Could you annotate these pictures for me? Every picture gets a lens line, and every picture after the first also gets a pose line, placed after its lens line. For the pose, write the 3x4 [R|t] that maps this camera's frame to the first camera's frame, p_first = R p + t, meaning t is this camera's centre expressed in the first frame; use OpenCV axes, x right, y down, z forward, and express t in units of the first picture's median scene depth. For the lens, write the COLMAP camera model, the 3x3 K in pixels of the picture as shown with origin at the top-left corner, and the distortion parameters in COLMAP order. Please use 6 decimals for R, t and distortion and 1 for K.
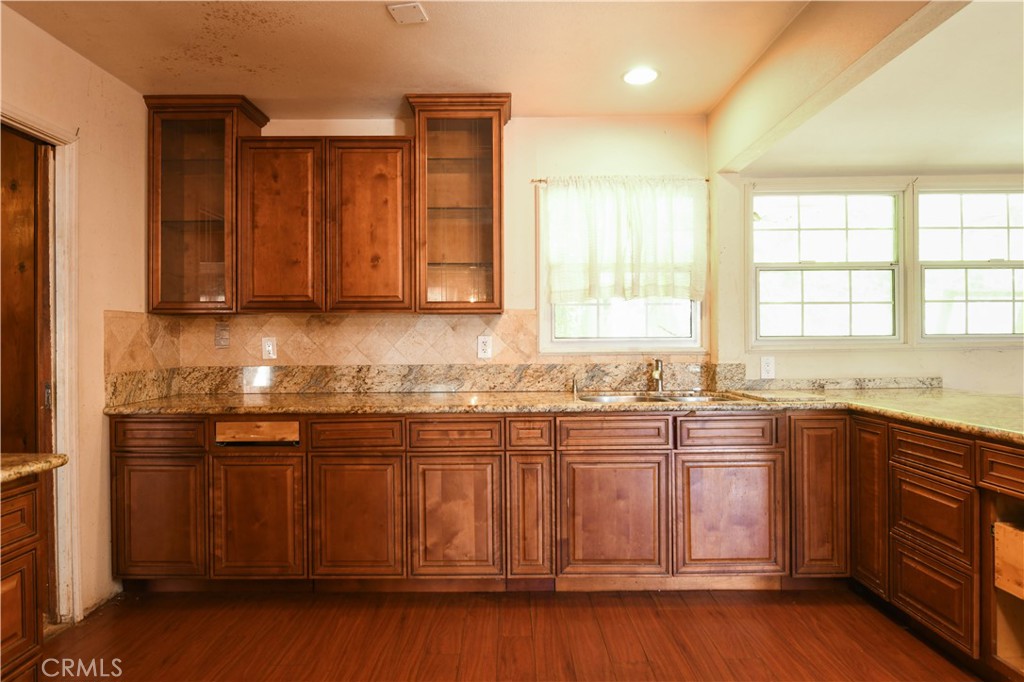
lens RADIAL K [[587.8, 0, 512.7], [0, 587.8, 341.9], [0, 0, 1]] dist [0.000755, -0.009219]
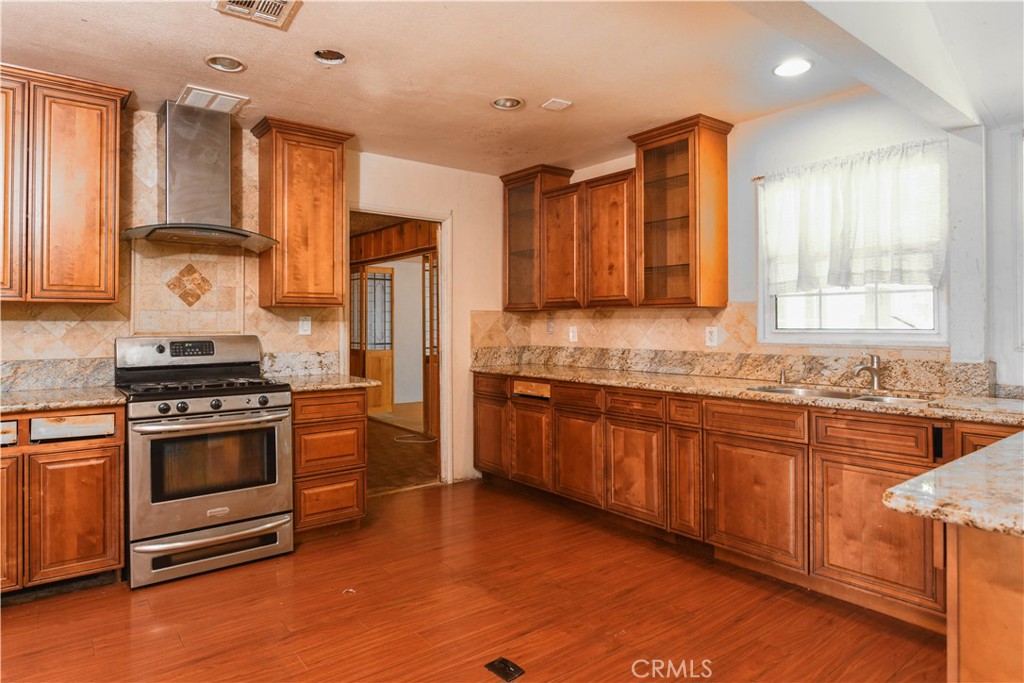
lens RADIAL K [[587.8, 0, 520.7], [0, 587.8, 331.0], [0, 0, 1]] dist [0.000755, -0.009219]
pose [[0.638143, 0.012478, -0.769817, 0.649814], [-0.009998, 0.999919, 0.007920, -0.007691], [0.769853, 0.002643, 0.638216, 0.008816]]
